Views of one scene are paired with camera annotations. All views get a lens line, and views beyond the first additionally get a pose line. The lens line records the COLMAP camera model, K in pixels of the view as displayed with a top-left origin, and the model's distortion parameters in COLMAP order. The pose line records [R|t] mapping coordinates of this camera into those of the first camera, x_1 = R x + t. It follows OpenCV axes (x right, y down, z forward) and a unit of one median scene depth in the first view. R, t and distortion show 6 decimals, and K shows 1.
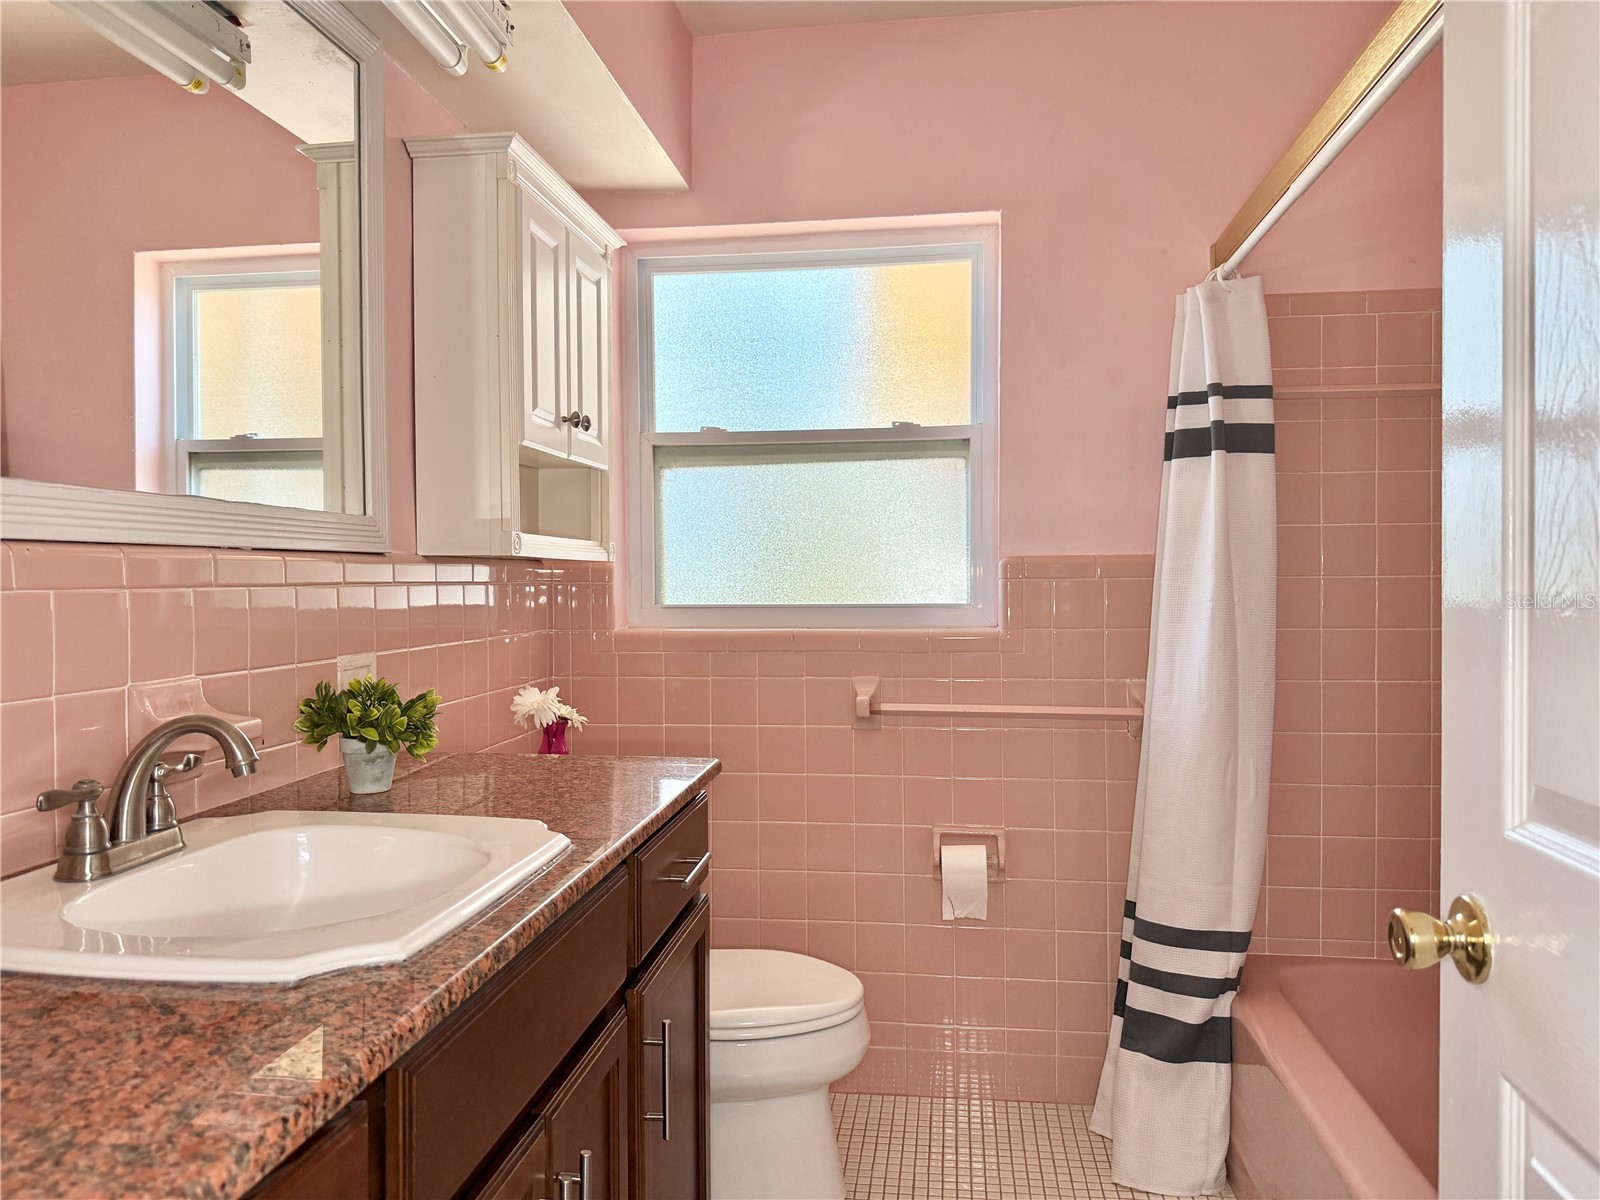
lens RADIAL K [[1128.8, 0, 800.0], [0, 1128.8, 594.0], [0, 0, 1]] dist [0.011611, -0.007629]
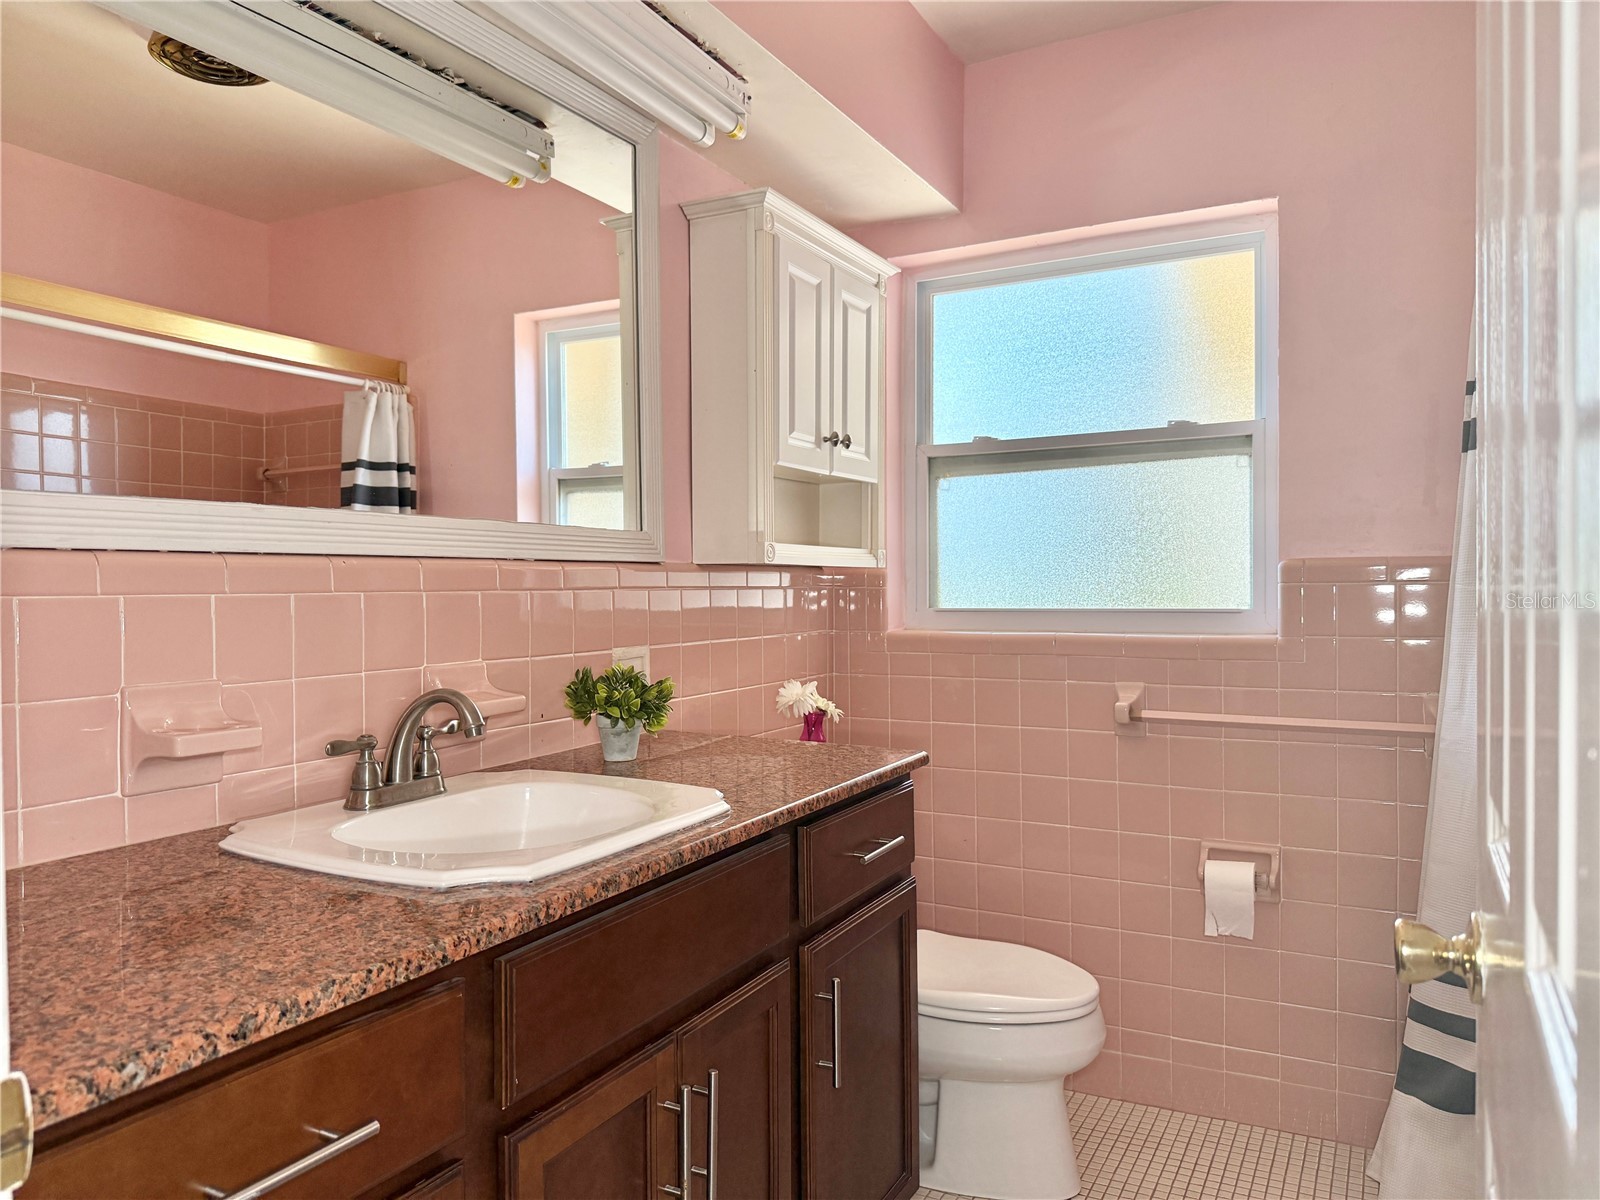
lens RADIAL K [[1124.0, 0, 815.2], [0, 1124.0, 599.3], [0, 0, 1]] dist [0.102275, -0.163366]
pose [[0.939596, 0.003455, -0.342269, 0.176272], [-0.003585, 0.999994, 0.000252, 0.001548], [0.342267, 0.000990, 0.939602, -0.043049]]
